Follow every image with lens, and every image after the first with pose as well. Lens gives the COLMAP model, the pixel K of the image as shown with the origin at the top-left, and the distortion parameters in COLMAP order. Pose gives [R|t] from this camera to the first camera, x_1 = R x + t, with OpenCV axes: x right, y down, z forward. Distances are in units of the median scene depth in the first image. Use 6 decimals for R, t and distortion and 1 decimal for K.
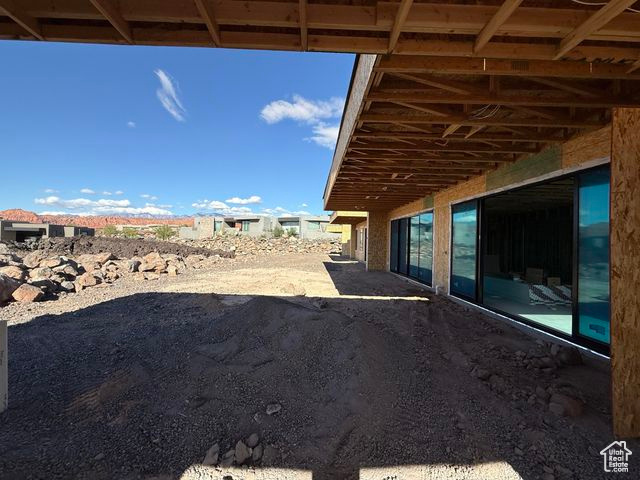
lens RADIAL K [[254.3, 0, 318.9], [0, 254.3, 240.5], [0, 0, 1]] dist [-0.000420, -0.000212]
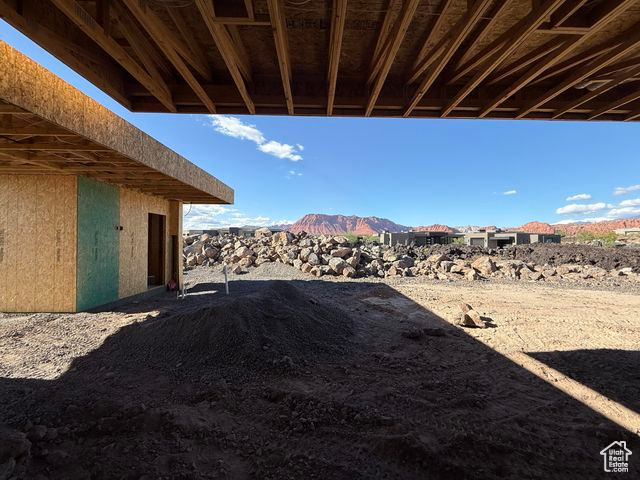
lens RADIAL K [[254.3, 0, 318.9], [0, 254.3, 240.5], [0, 0, 1]] dist [-0.000420, -0.000212]
pose [[-0.005958, -0.025220, -0.999664, 0.087101], [-0.005336, 0.999668, -0.025188, 0.003547], [0.999968, 0.005185, -0.006090, 0.096046]]
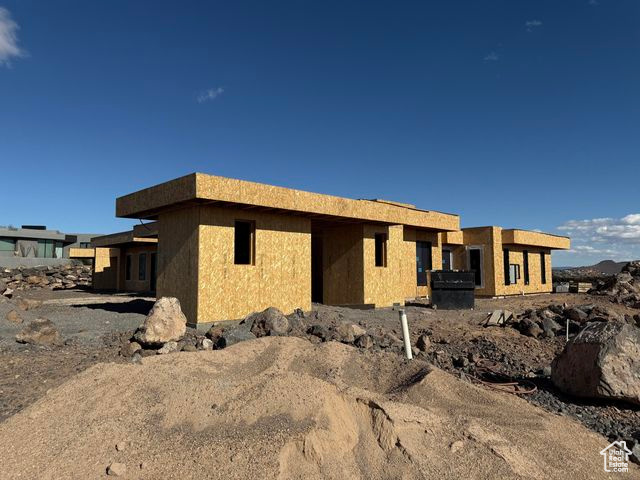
lens RADIAL K [[447.7, 0, 320.0], [0, 447.7, 240.0], [0, 0, 1]] dist [-0.001620, -0.000273]
pose [[0.733379, 0.026909, 0.679287, -0.193689], [0.018758, 0.998035, -0.059788, 0.003711], [-0.679561, 0.056589, 0.731433, -0.235252]]
